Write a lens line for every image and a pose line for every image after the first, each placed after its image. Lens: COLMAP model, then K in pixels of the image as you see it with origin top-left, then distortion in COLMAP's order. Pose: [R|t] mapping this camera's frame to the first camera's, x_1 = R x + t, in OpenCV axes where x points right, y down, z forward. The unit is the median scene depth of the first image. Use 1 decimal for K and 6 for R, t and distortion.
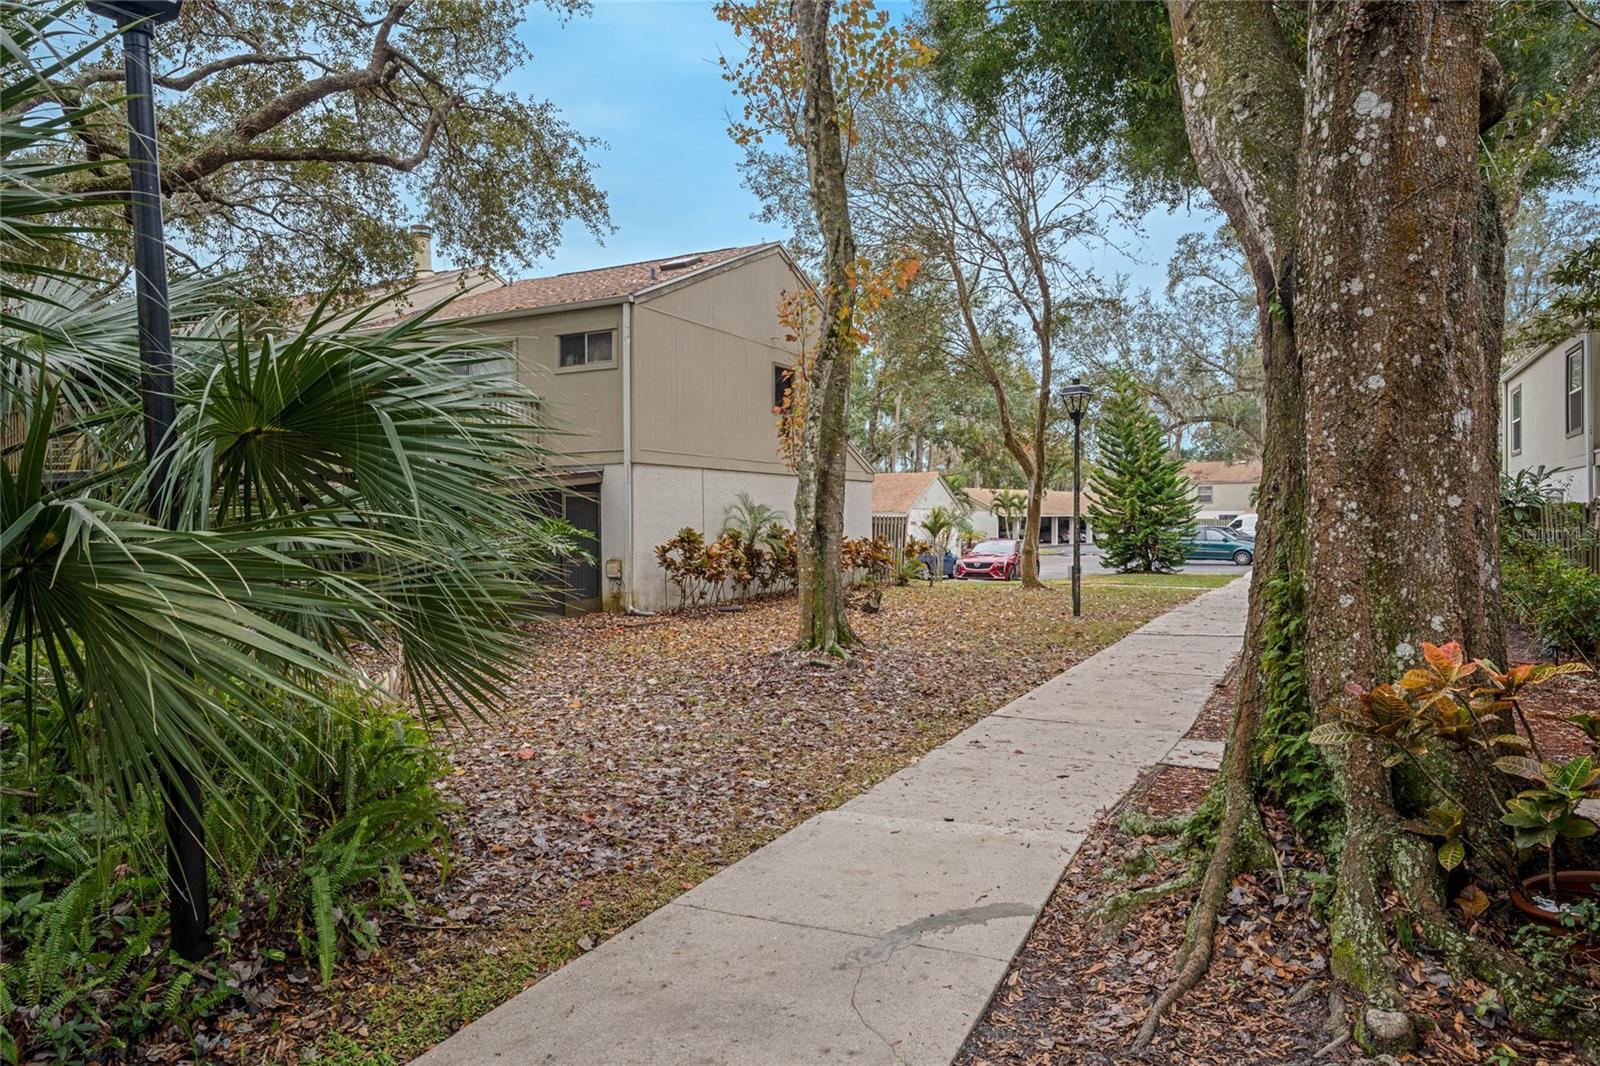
lens RADIAL K [[994.5, 0, 798.5], [0, 994.5, 532.9], [0, 0, 1]] dist [0.003326, 0.000436]
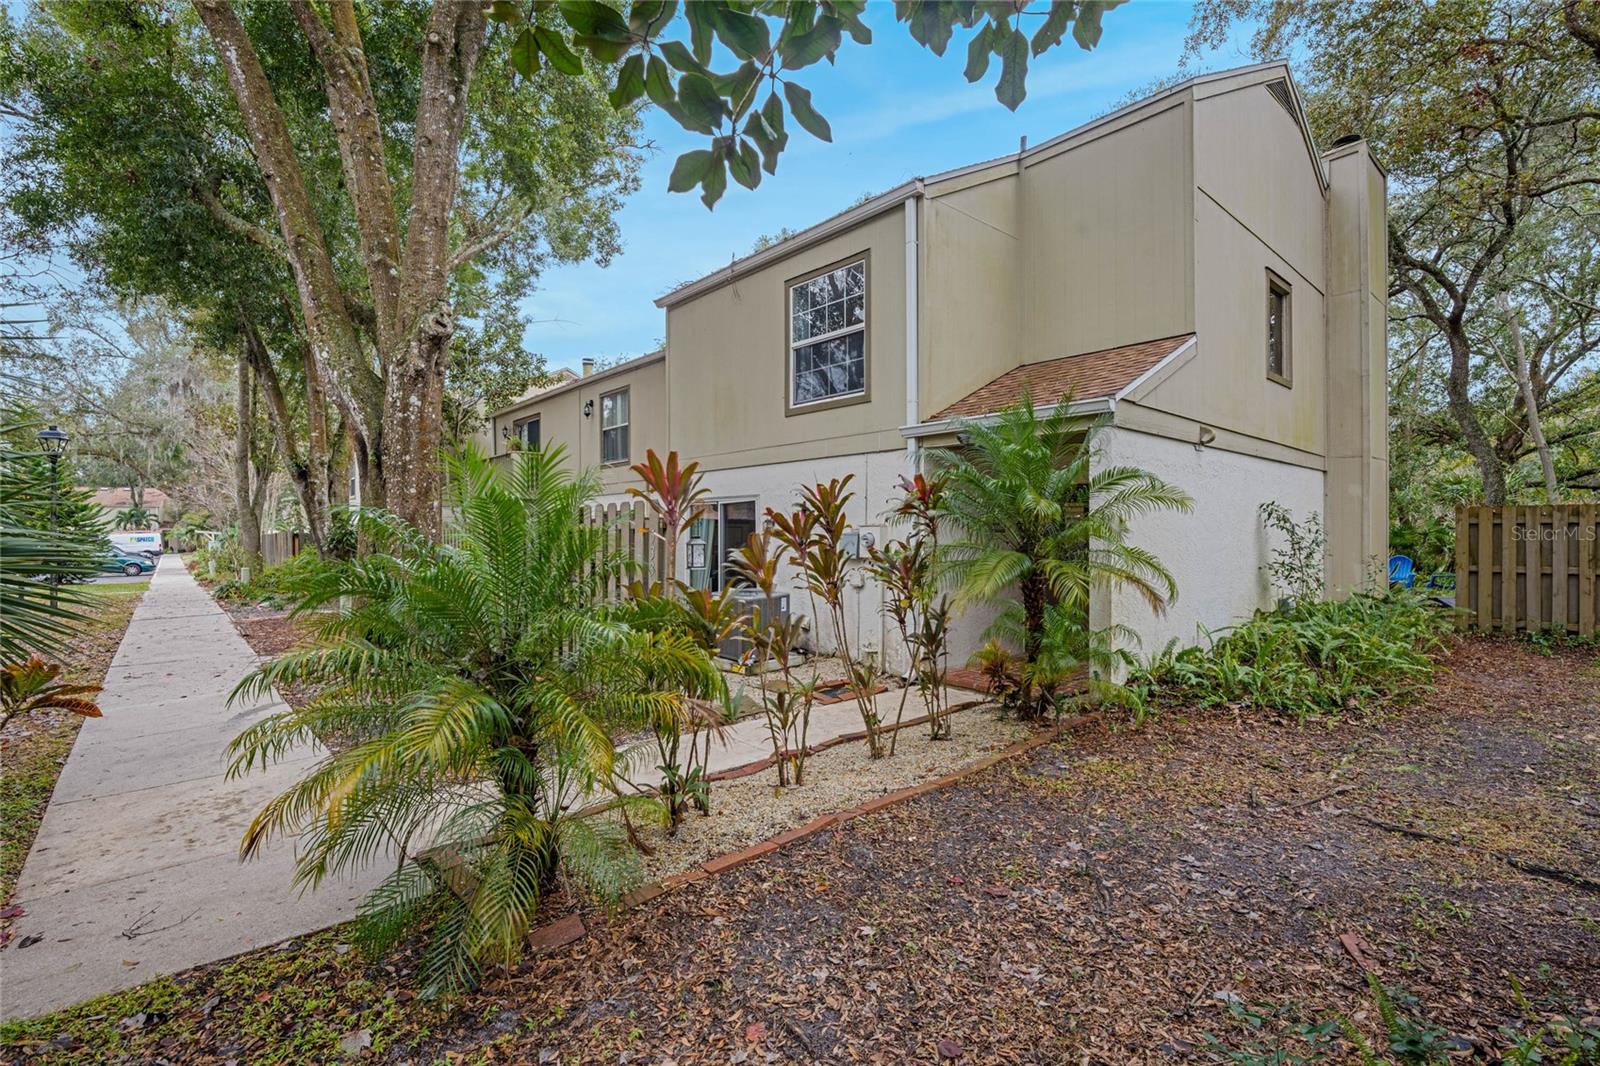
lens RADIAL K [[752.0, 0, 796.4], [0, 752.0, 533.7], [0, 0, 1]] dist [-0.004117, -0.002002]
pose [[0.360330, 0.005500, 0.932809, -0.987463], [0.013552, 0.999846, -0.011131, 0.015351], [-0.932726, 0.016652, 0.360200, -0.782728]]
